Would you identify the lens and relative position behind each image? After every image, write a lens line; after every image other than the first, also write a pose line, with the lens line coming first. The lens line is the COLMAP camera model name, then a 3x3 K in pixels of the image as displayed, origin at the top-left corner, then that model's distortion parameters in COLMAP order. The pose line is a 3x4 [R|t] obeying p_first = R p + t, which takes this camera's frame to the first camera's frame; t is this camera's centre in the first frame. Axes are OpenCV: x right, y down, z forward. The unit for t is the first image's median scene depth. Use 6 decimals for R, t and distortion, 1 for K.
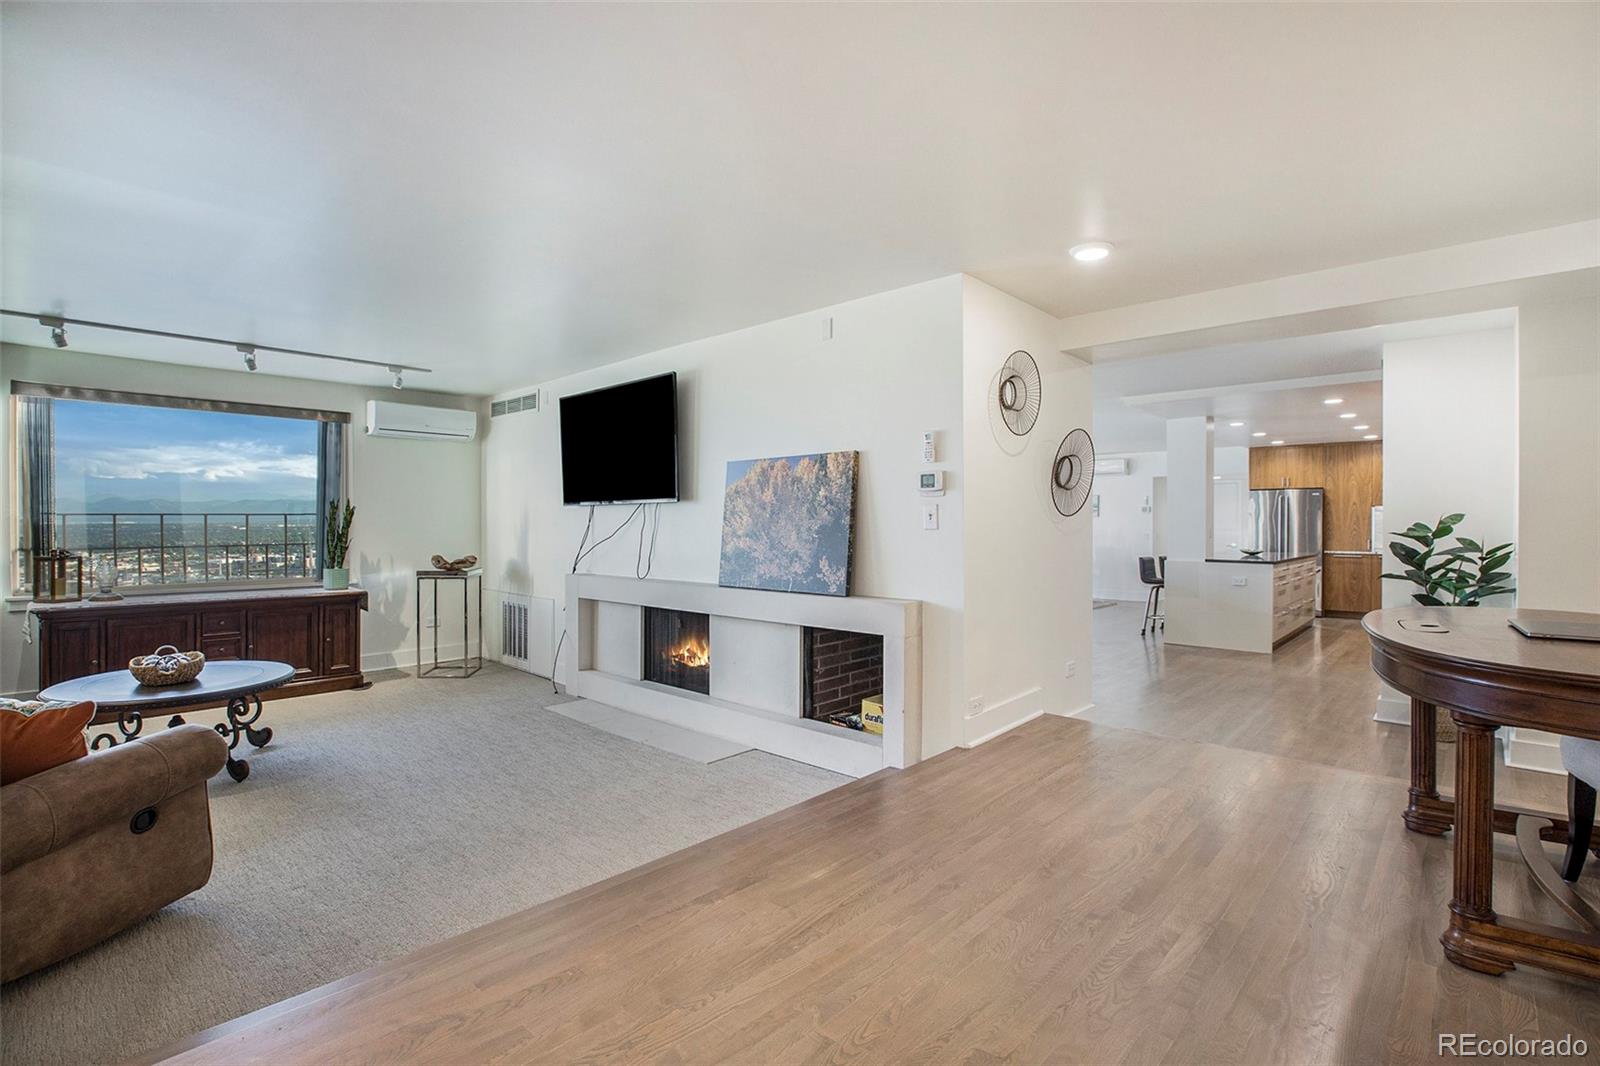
lens RADIAL K [[747.0, 0, 783.8], [0, 747.0, 518.4], [0, 0, 1]] dist [-0.001341, 0.000155]
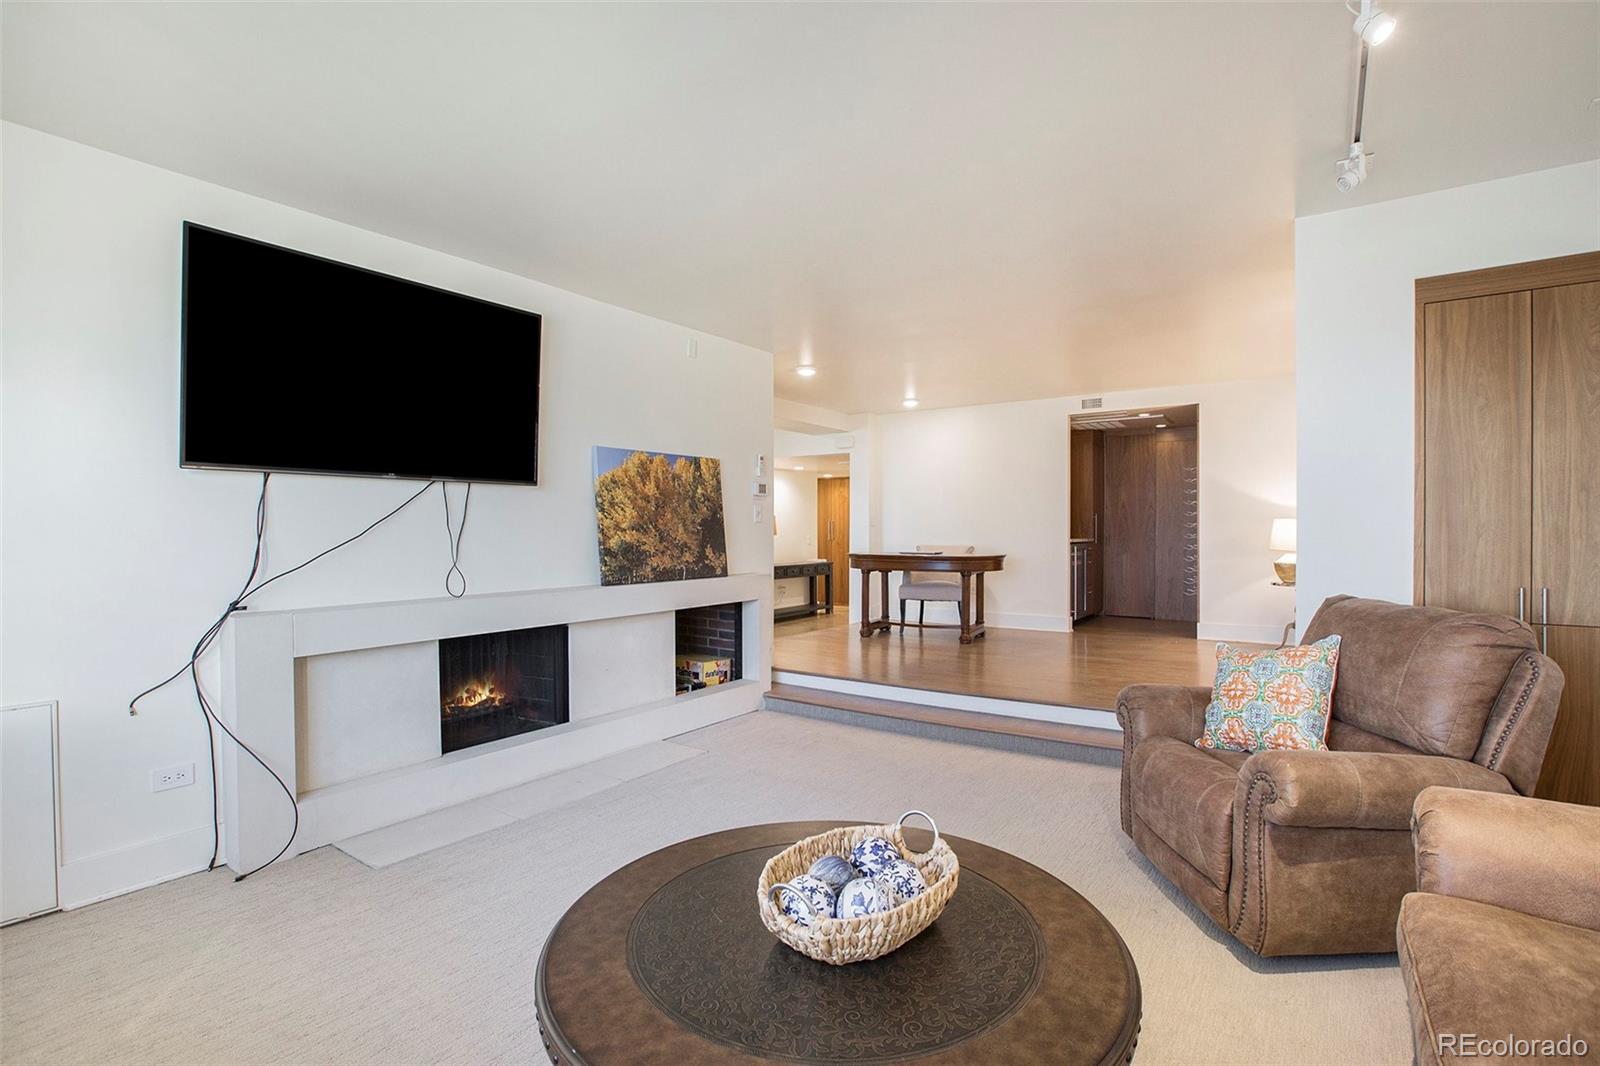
lens RADIAL K [[747.0, 0, 783.8], [0, 747.0, 518.4], [0, 0, 1]] dist [-0.001341, 0.000155]
pose [[-0.108038, 0.012333, 0.994070, -1.042685], [-0.007751, 0.999882, -0.013248, 0.021500], [-0.994117, -0.009137, -0.107929, 0.929905]]
